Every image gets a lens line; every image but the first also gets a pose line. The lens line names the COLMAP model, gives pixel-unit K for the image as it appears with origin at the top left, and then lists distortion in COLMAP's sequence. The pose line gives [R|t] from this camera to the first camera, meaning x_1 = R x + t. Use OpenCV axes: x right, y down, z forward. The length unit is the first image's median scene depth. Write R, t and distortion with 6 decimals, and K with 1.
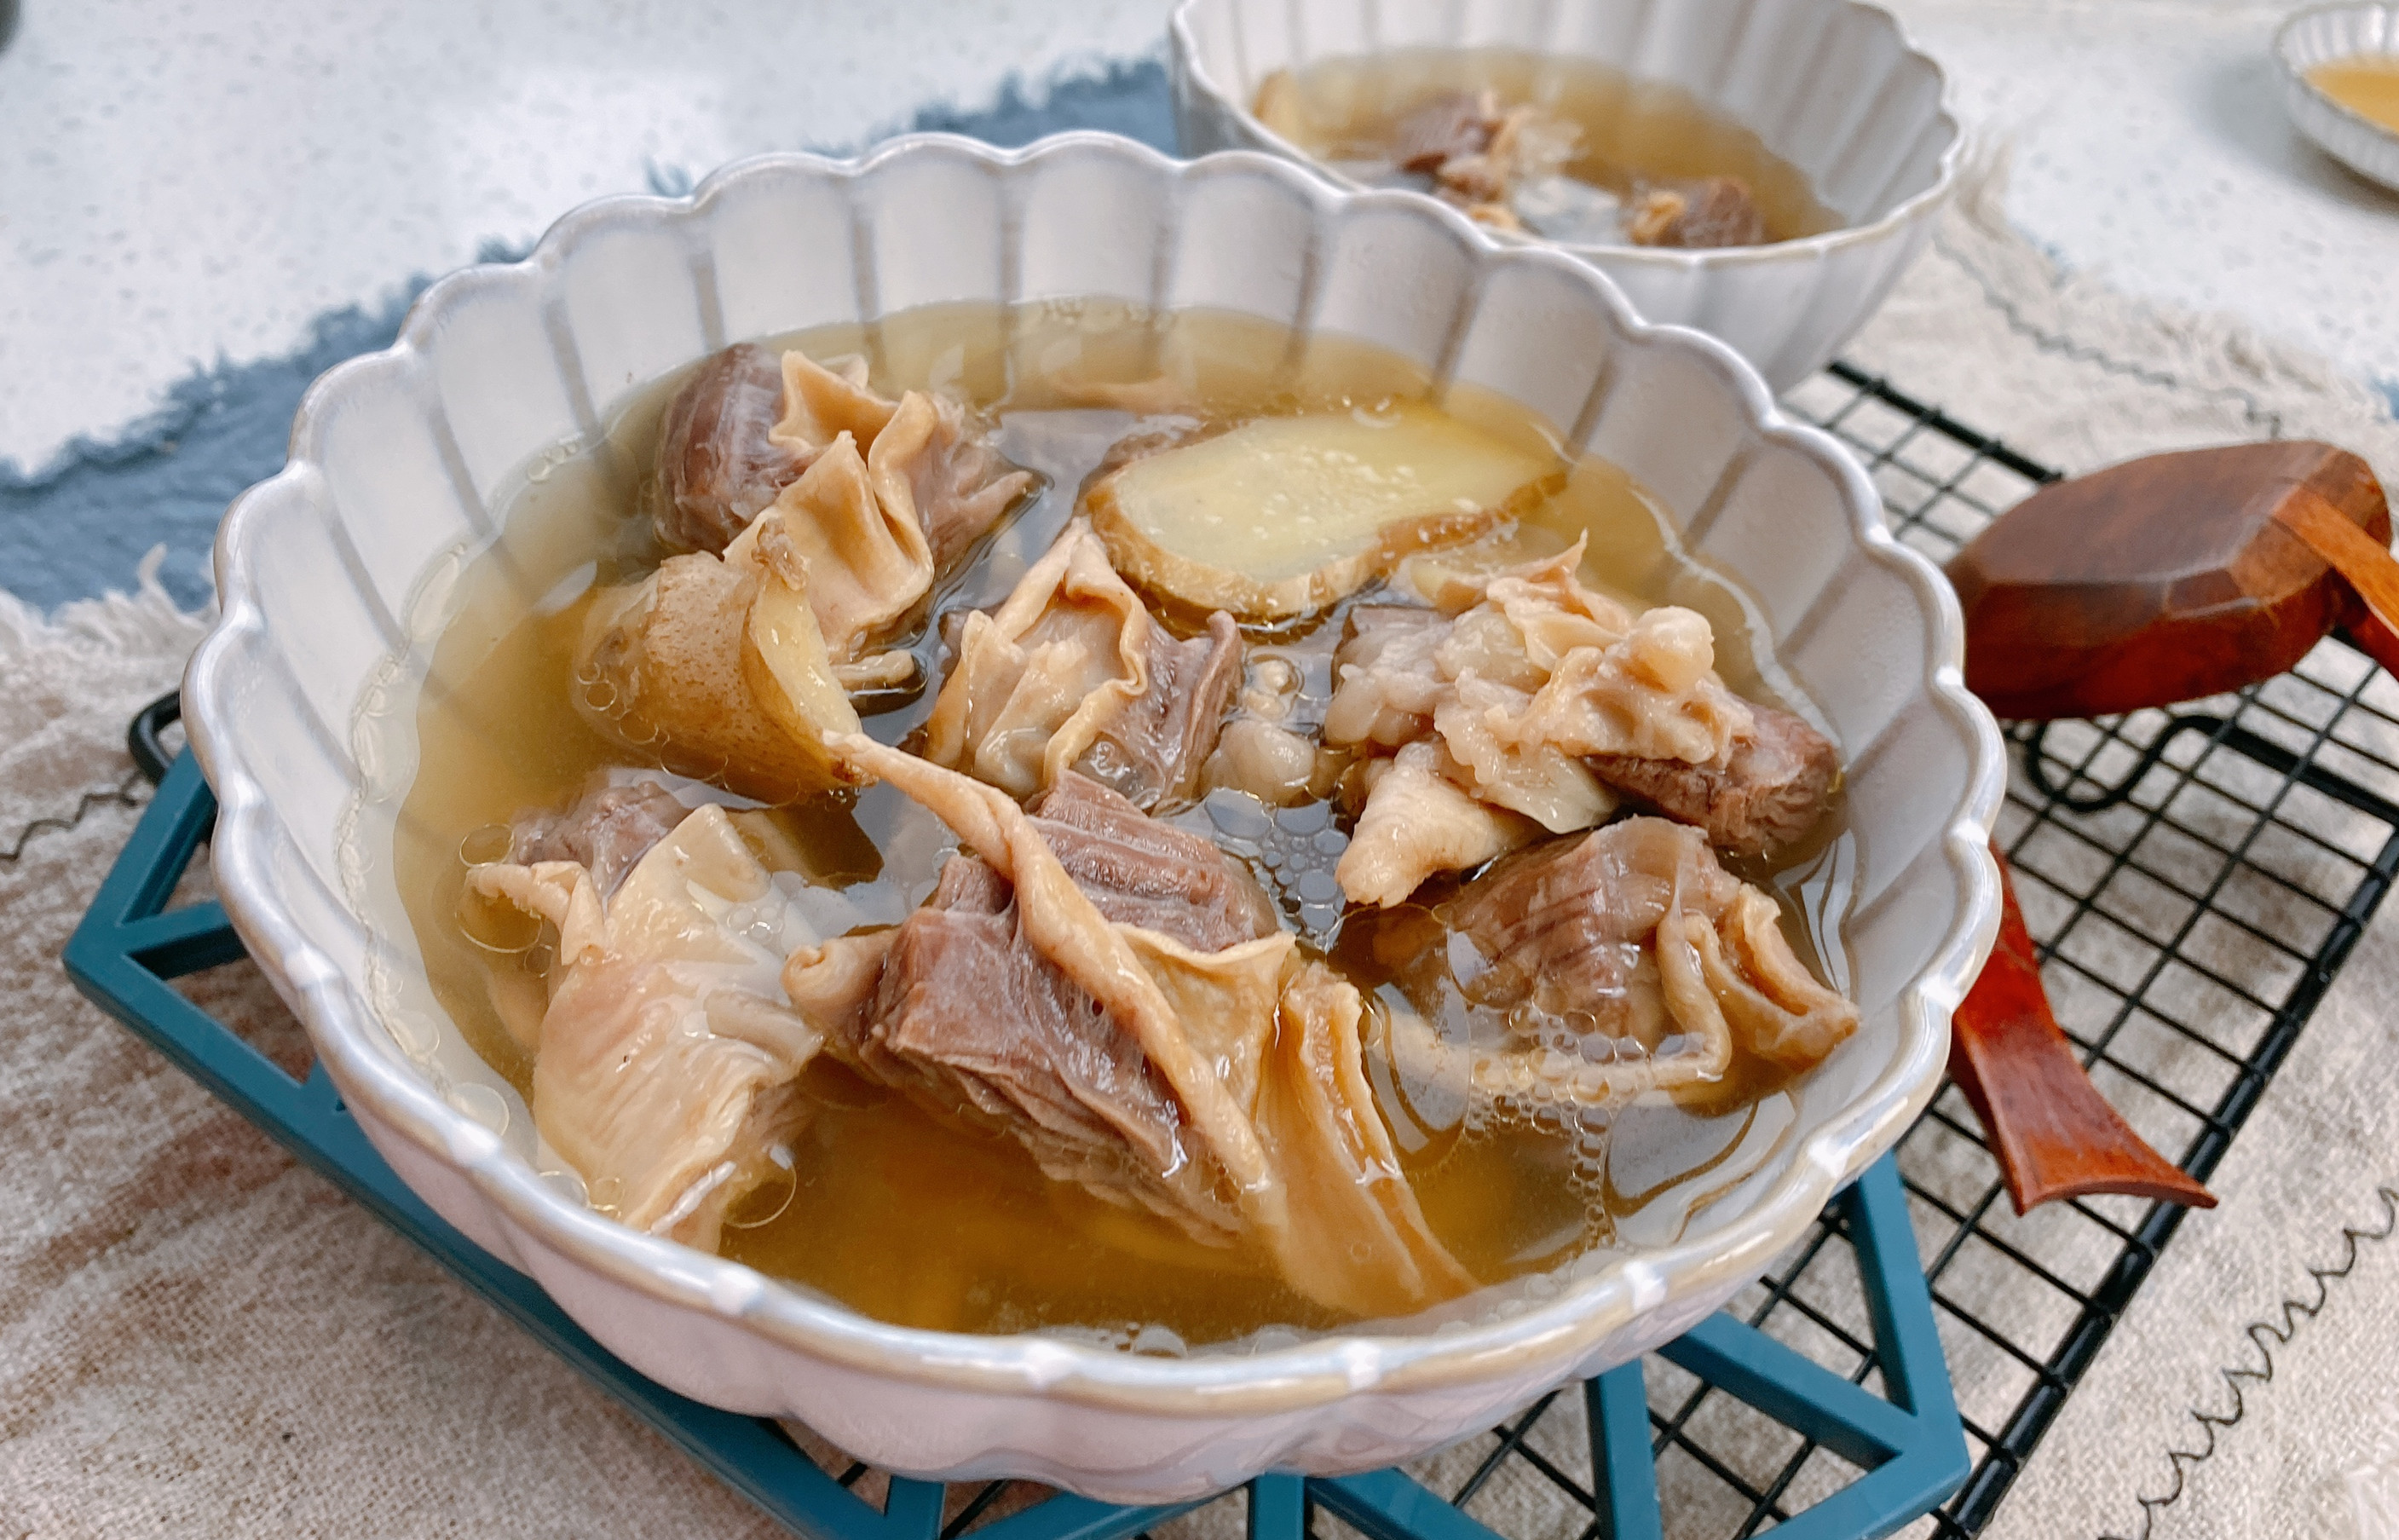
lens RADIAL K [[1818.2, 0, 1192.7], [0, 1818.2, 772.8], [0, 0, 1]] dist [-0.008700, -0.009560]
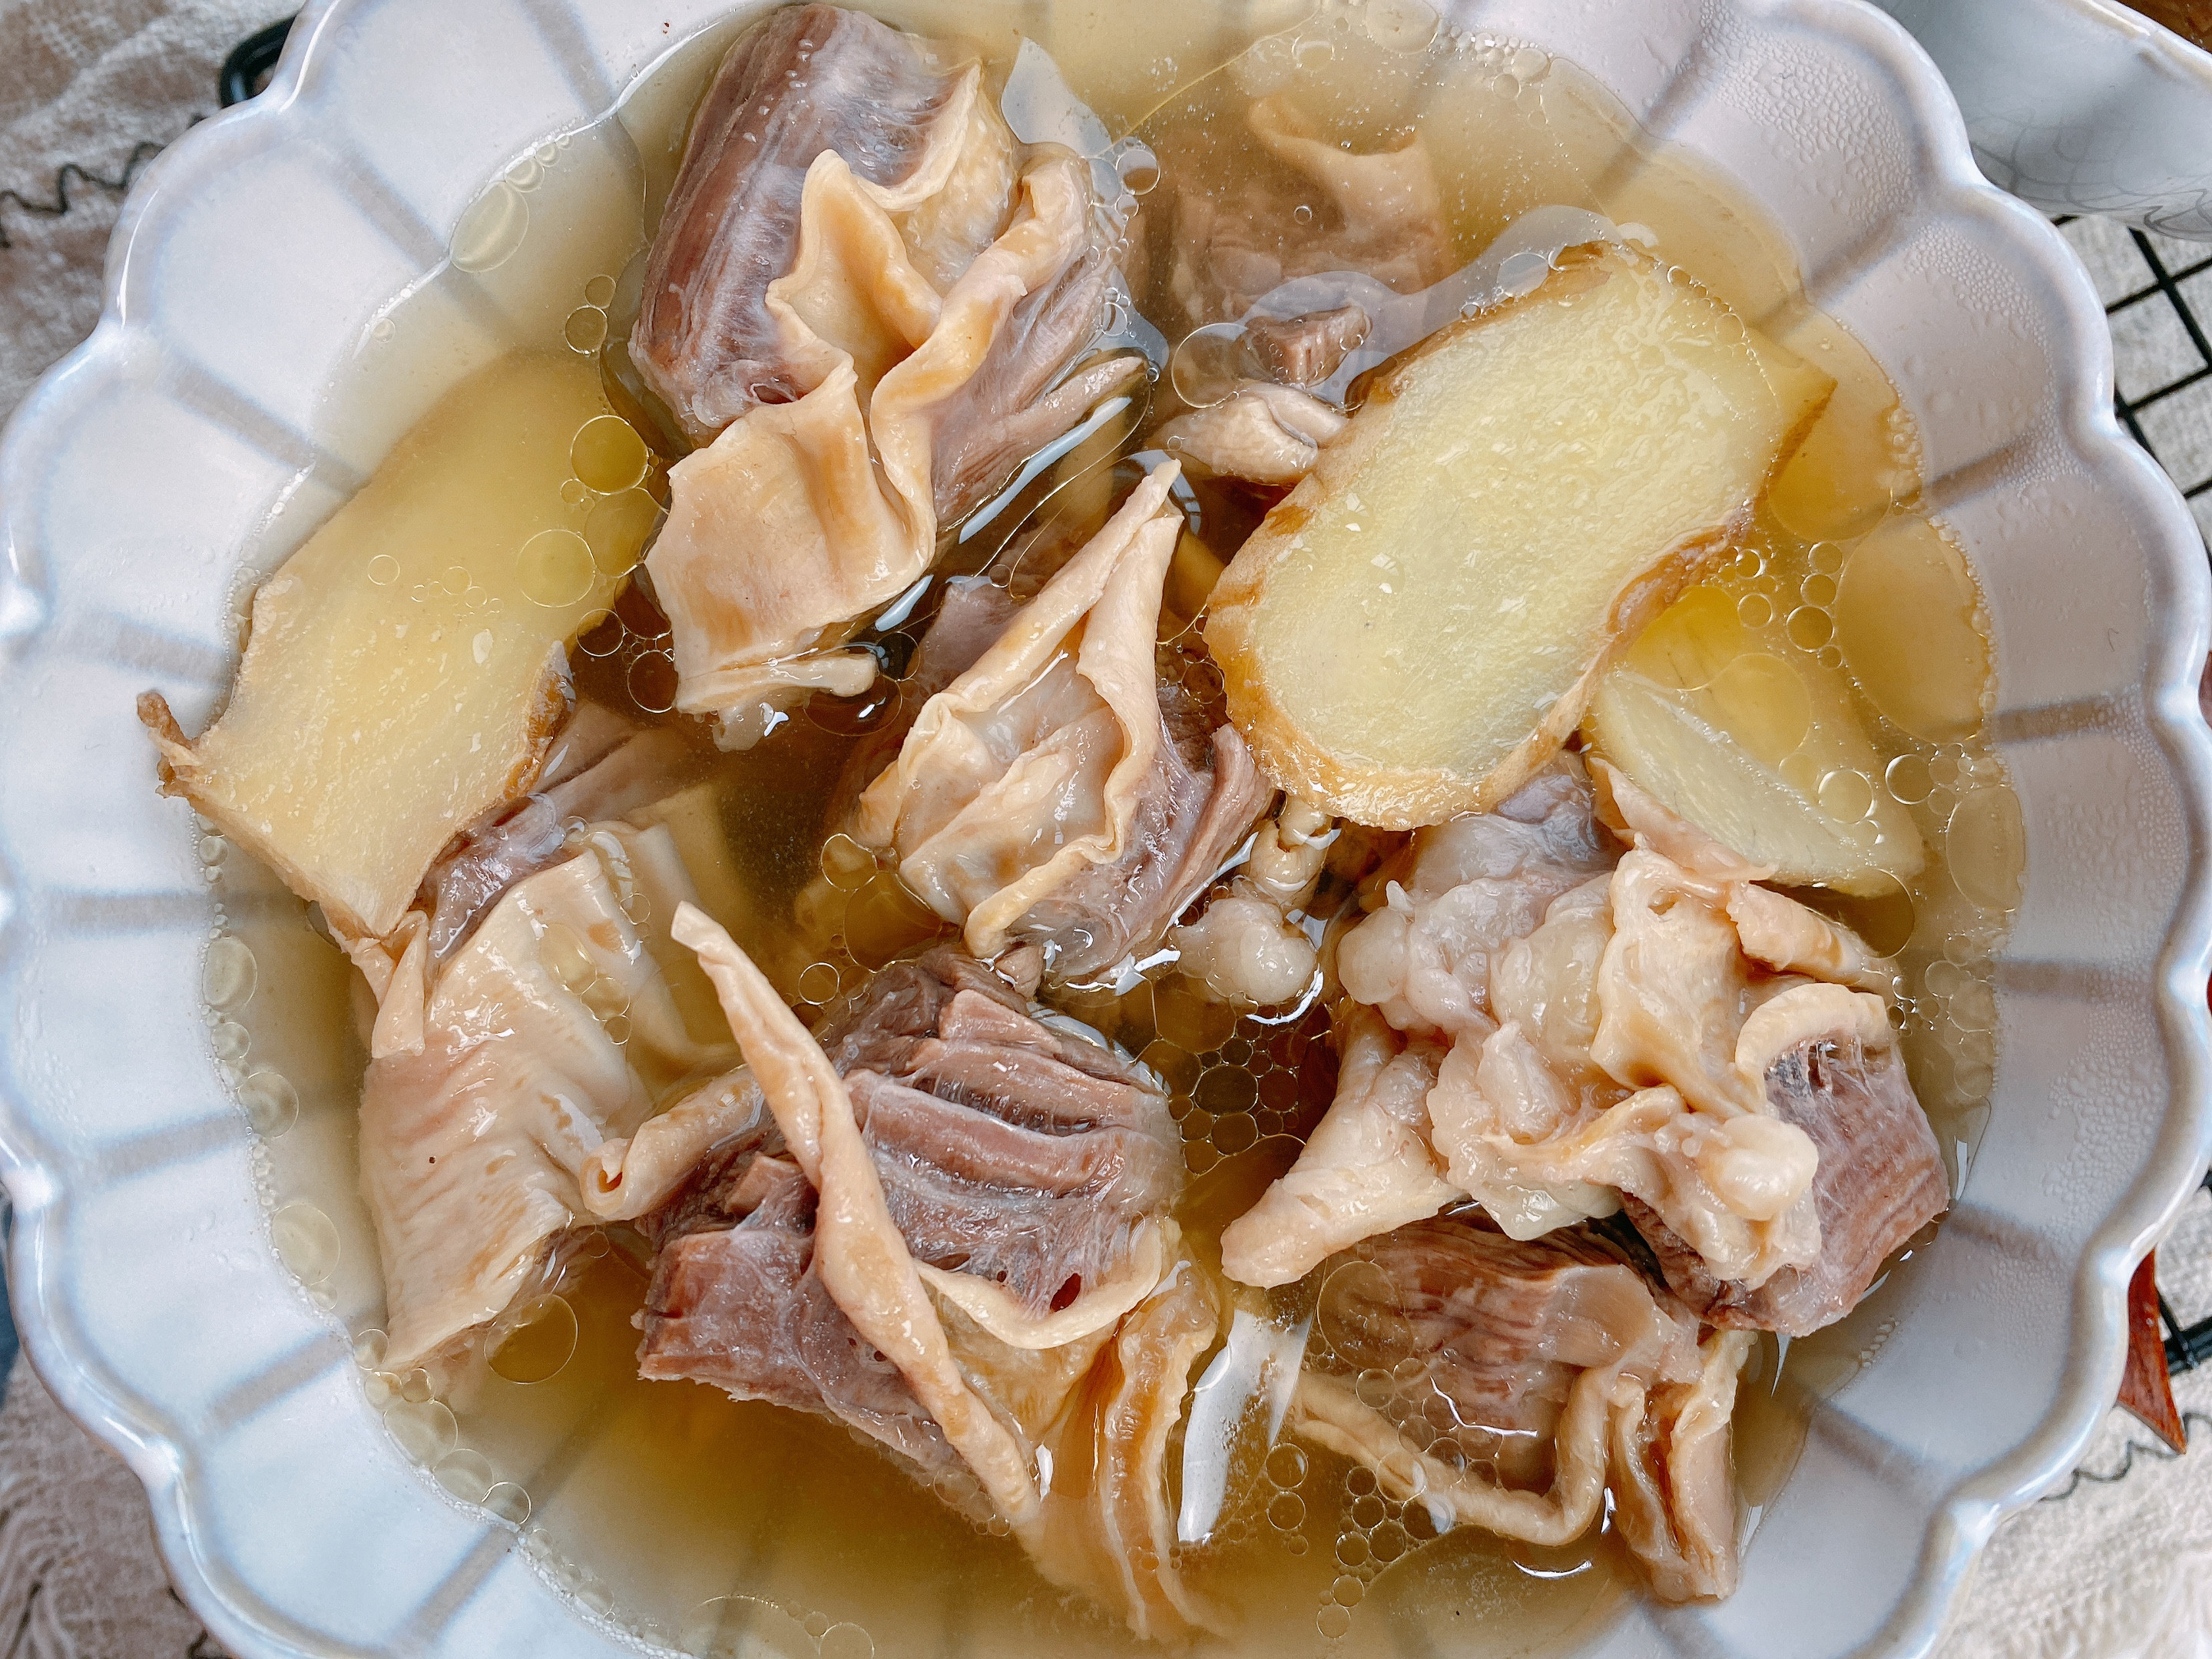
lens RADIAL K [[1715.0, 0, 1111.0], [0, 1715.0, 831.9], [0, 0, 1]] dist [-0.044026, 0.004213]
pose [[0.930388, 0.352641, -0.100113, 0.036992], [-0.222234, 0.759790, 0.611008, -0.479215], [0.291532, -0.546226, 0.785268, 0.402623]]
